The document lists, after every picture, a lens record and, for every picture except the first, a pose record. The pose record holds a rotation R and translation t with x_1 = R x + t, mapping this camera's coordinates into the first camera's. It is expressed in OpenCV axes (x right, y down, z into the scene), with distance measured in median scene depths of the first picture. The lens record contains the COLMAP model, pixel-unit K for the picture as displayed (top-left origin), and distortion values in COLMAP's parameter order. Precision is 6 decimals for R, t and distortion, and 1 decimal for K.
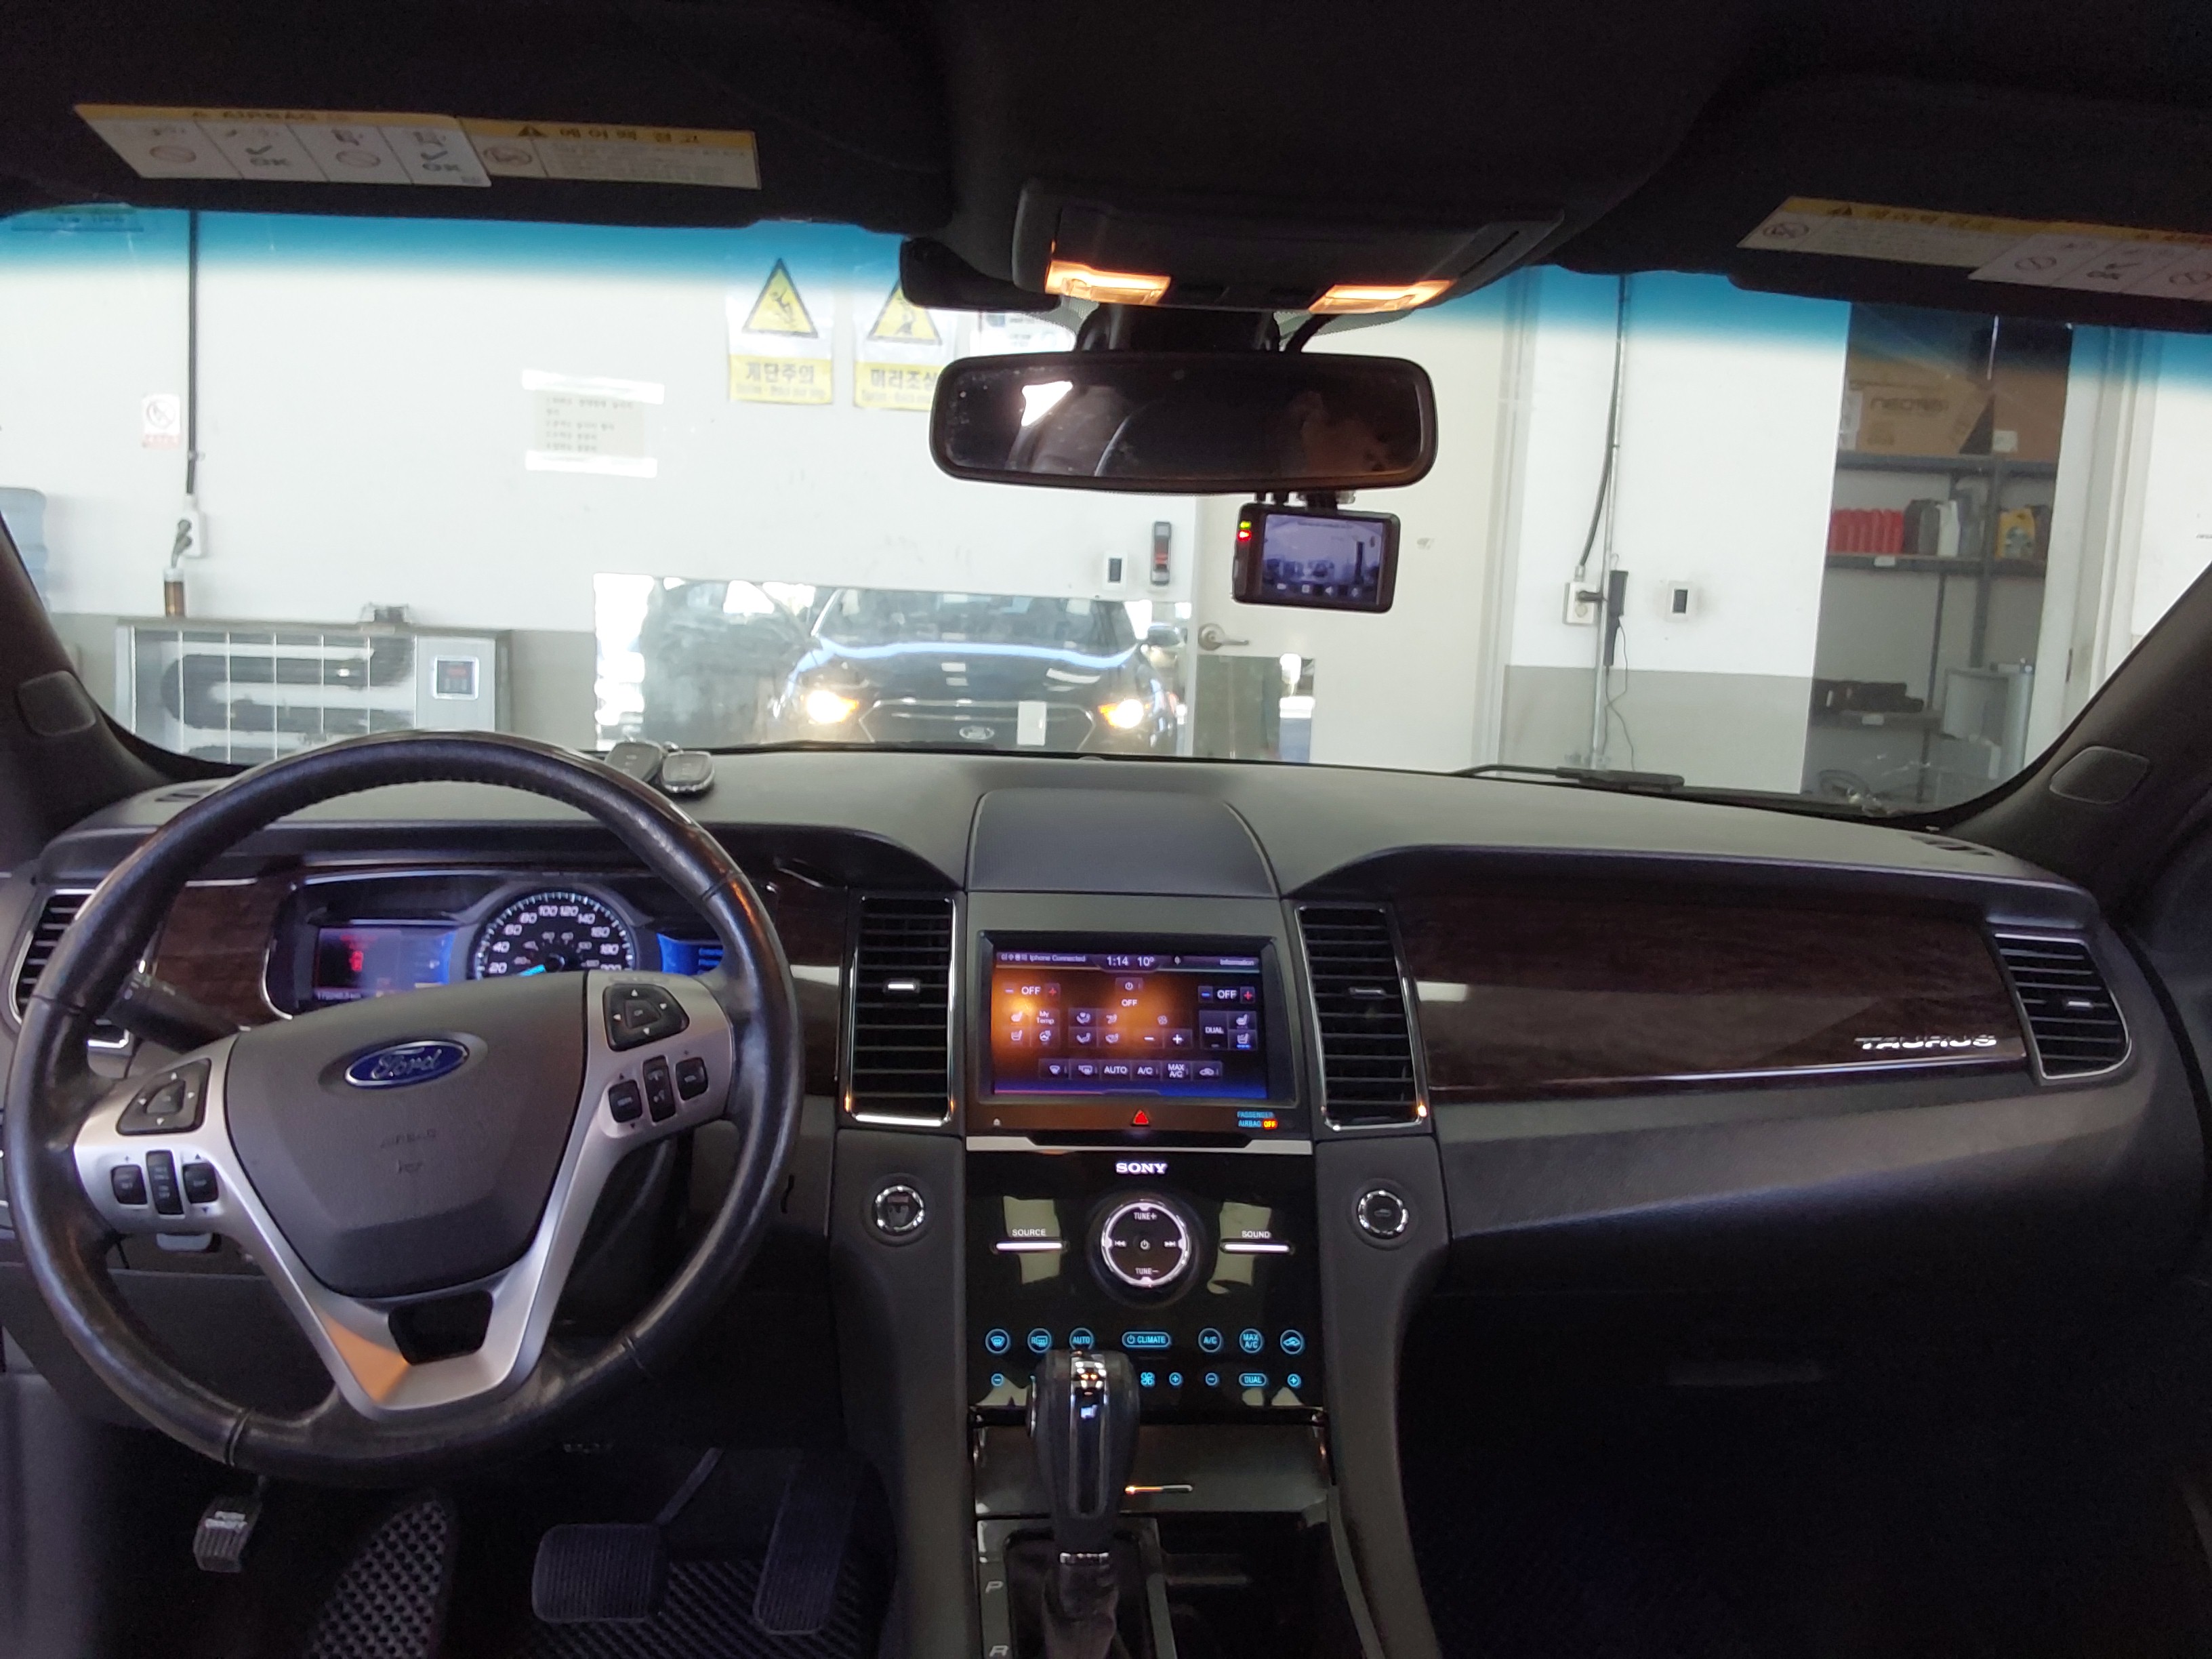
lens RADIAL K [[1732.0, 0, 1105.7], [0, 1732.0, 831.1], [0, 0, 1]] dist [0.027290, -0.005201]
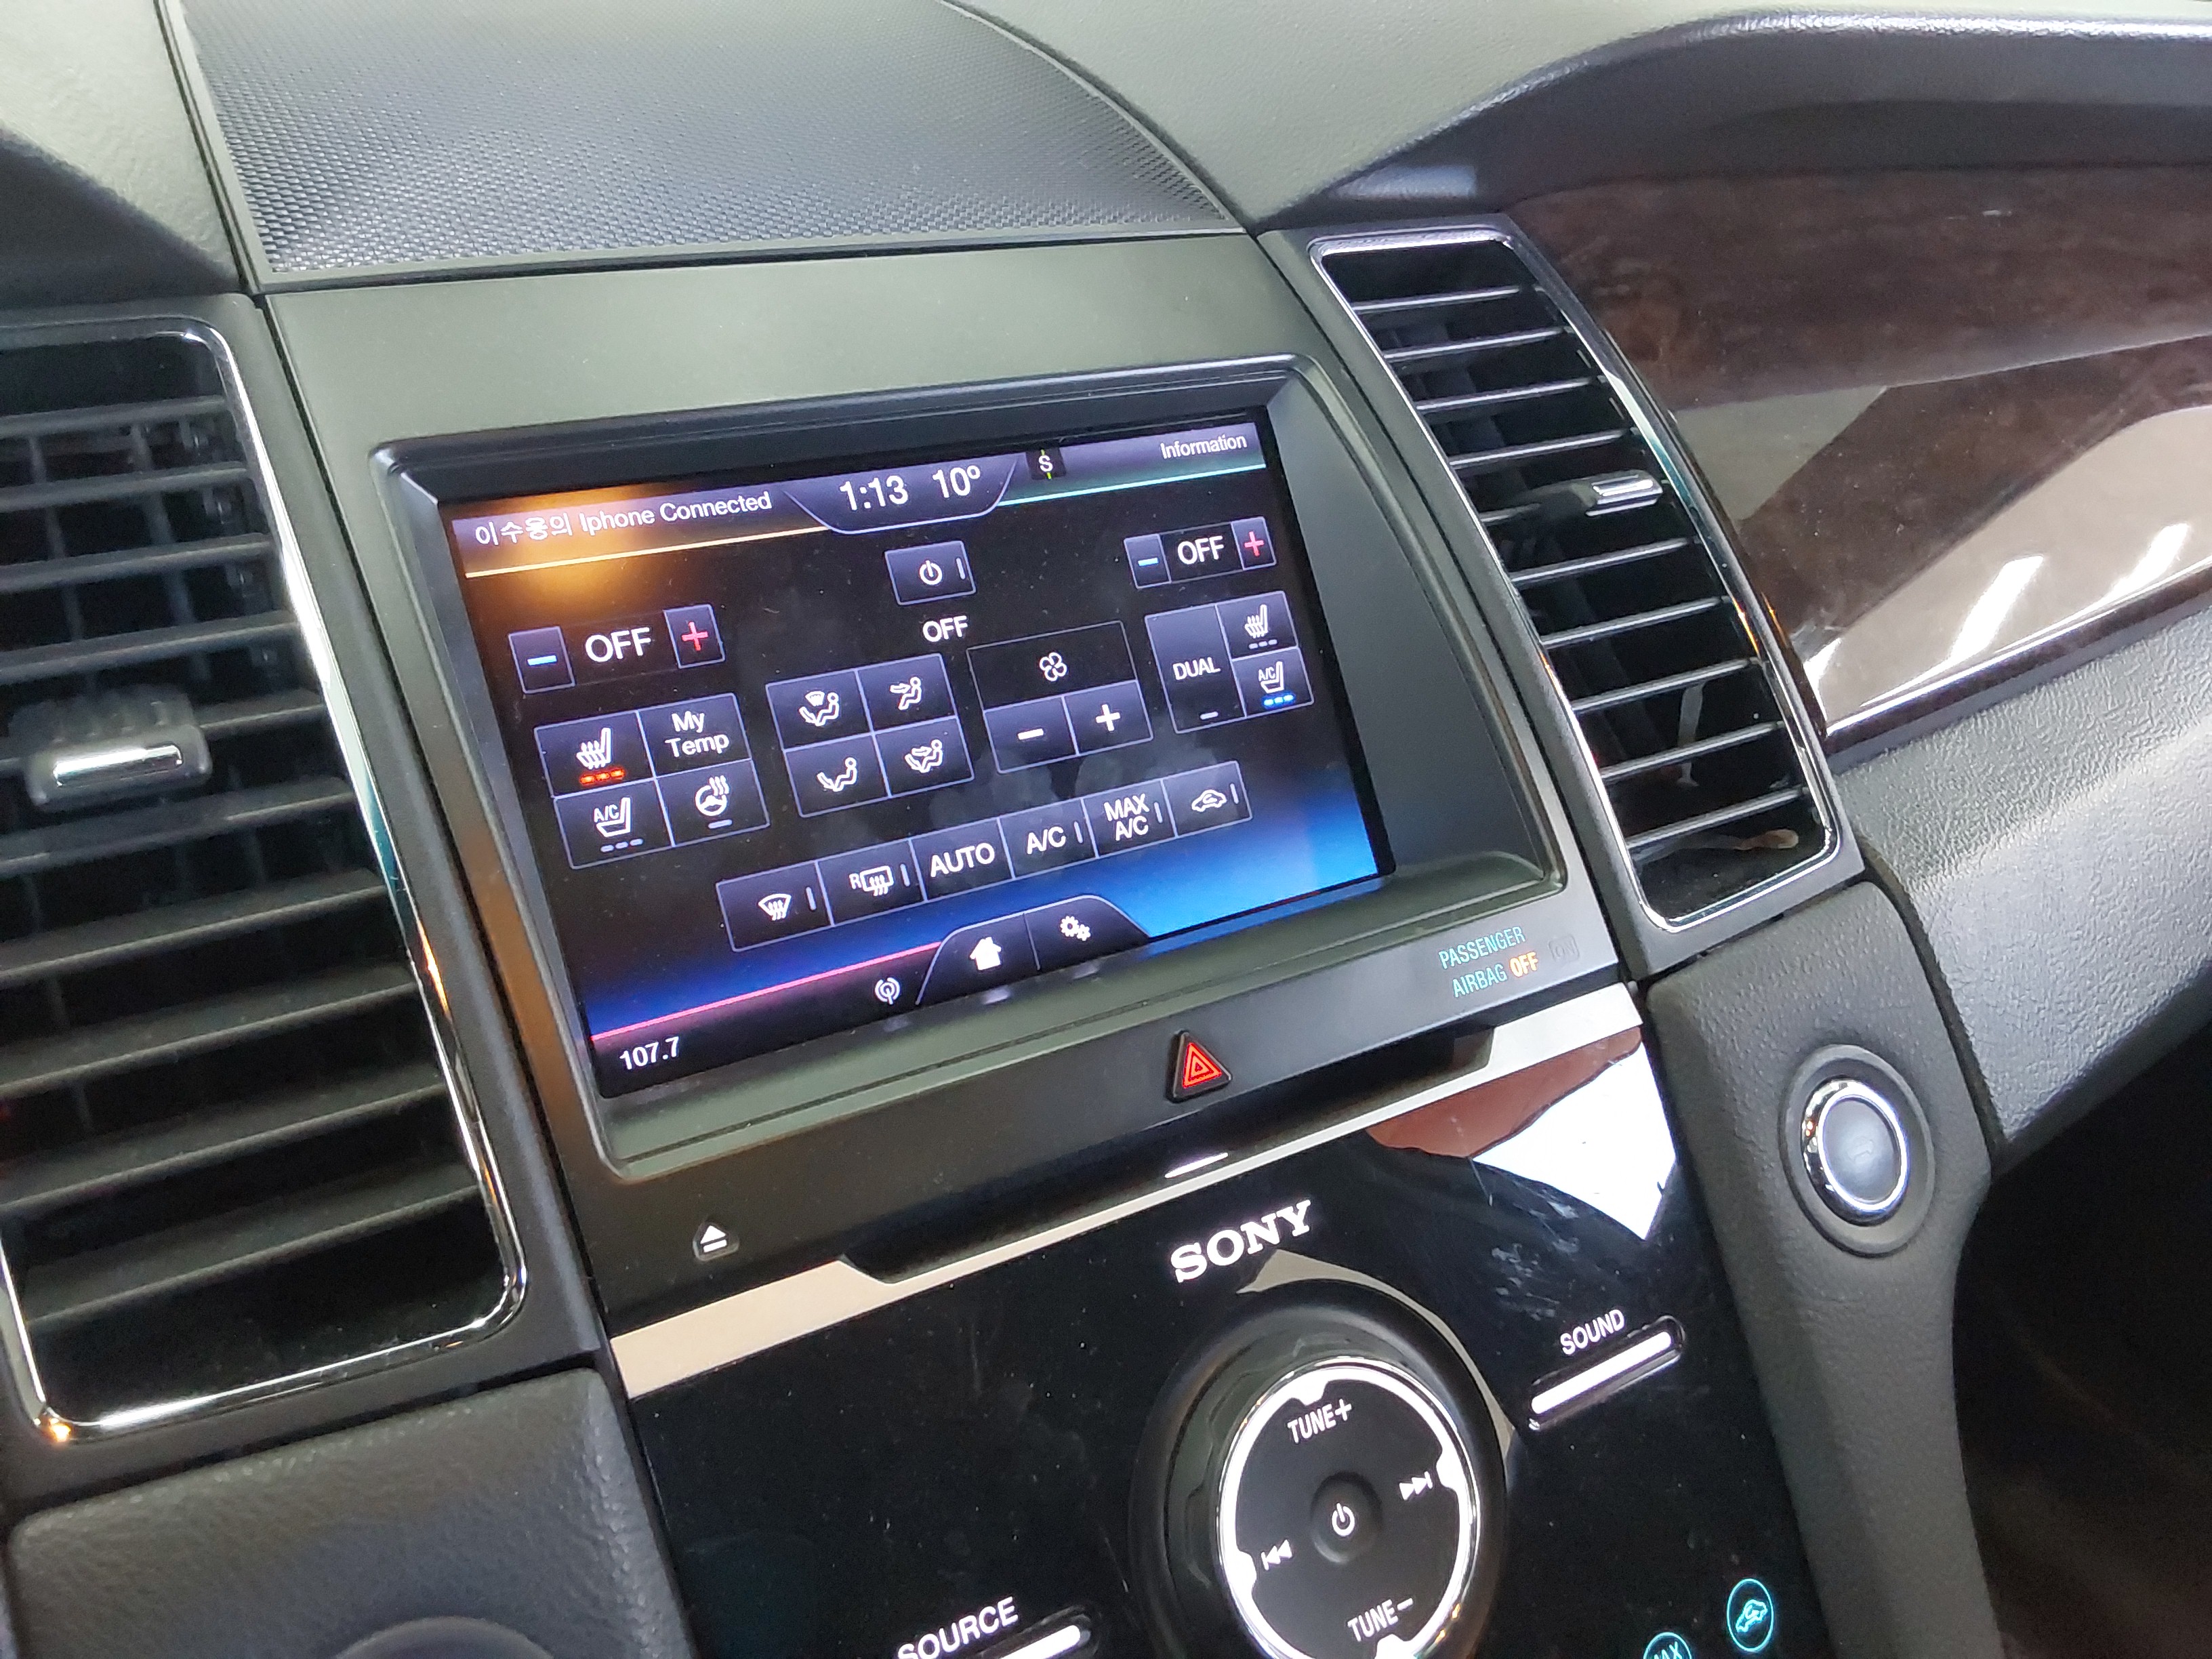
lens RADIAL K [[1732.0, 0, 1106.3], [0, 1732.0, 828.4], [0, 0, 1]] dist [0.027290, -0.005201]
pose [[0.886479, -0.213253, 0.410704, -0.096195], [0.050516, 0.926783, 0.372183, 0.019274], [-0.460003, -0.309186, 0.832347, 0.729090]]
